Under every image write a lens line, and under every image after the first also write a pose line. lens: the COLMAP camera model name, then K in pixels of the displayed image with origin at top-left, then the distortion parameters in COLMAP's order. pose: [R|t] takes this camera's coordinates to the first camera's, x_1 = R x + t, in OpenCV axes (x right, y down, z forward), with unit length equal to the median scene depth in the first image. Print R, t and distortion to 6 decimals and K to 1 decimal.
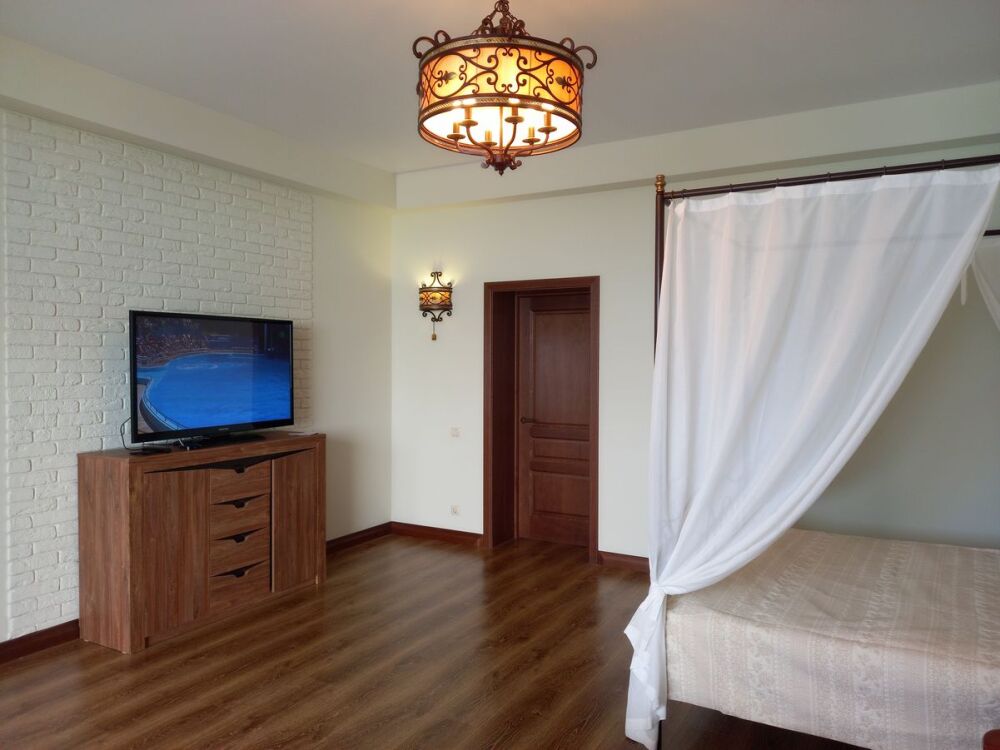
lens RADIAL K [[731.3, 0, 500.0], [0, 731.3, 375.0], [0, 0, 1]] dist [0.071329, -0.086350]
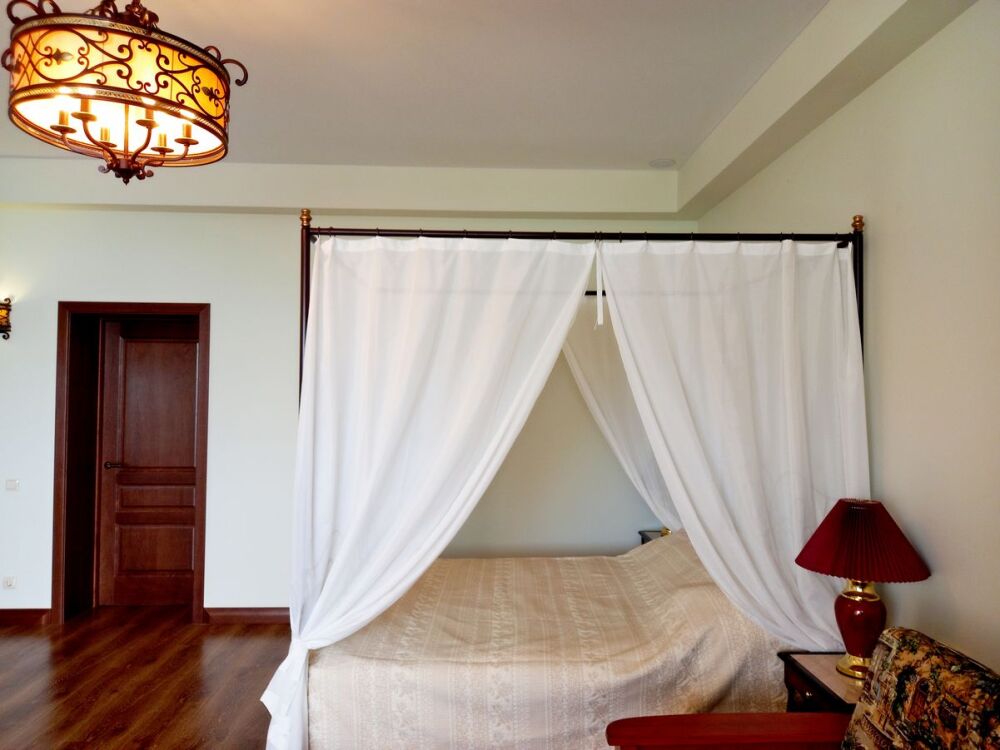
lens RADIAL K [[735.0, 0, 505.0], [0, 735.0, 371.1], [0, 0, 1]] dist [0.022302, -0.005906]
pose [[0.851781, 0.017579, 0.523602, -0.044873], [0.006352, 0.999017, -0.043873, -0.011133], [-0.523859, 0.040696, 0.850832, 0.037188]]
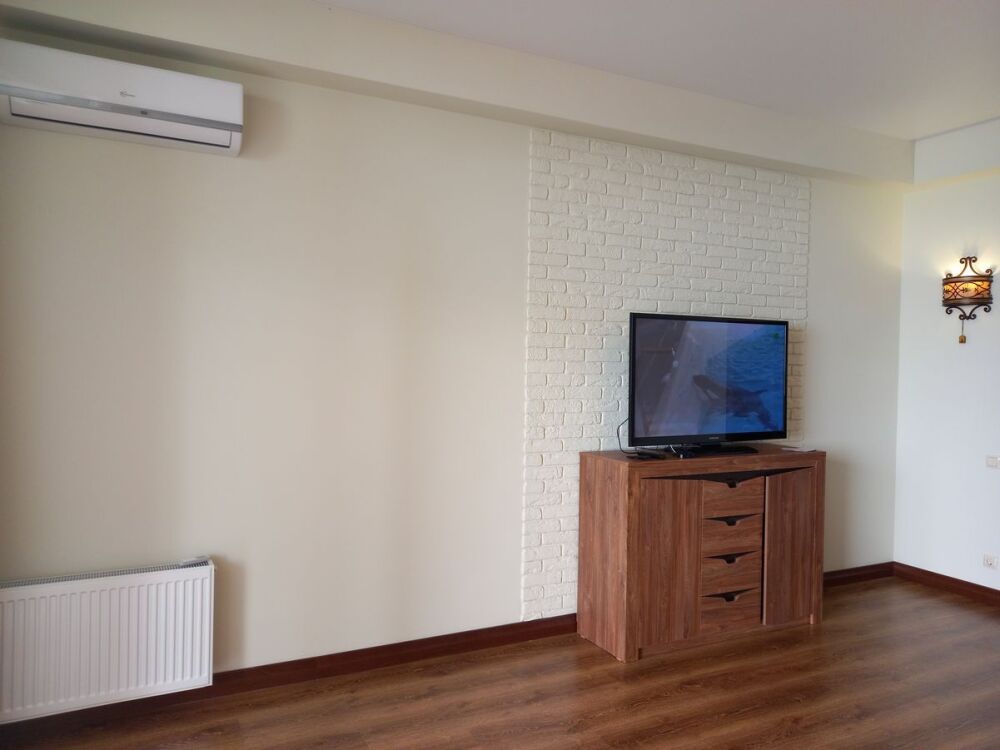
lens RADIAL K [[731.3, 0, 500.0], [0, 731.3, 375.0], [0, 0, 1]] dist [0.071329, -0.086350]
pose [[0.835279, 0.023992, -0.549303, -0.106516], [-0.028264, 0.999600, 0.000681, 0.000738], [0.549100, 0.014957, 0.835623, 0.085773]]
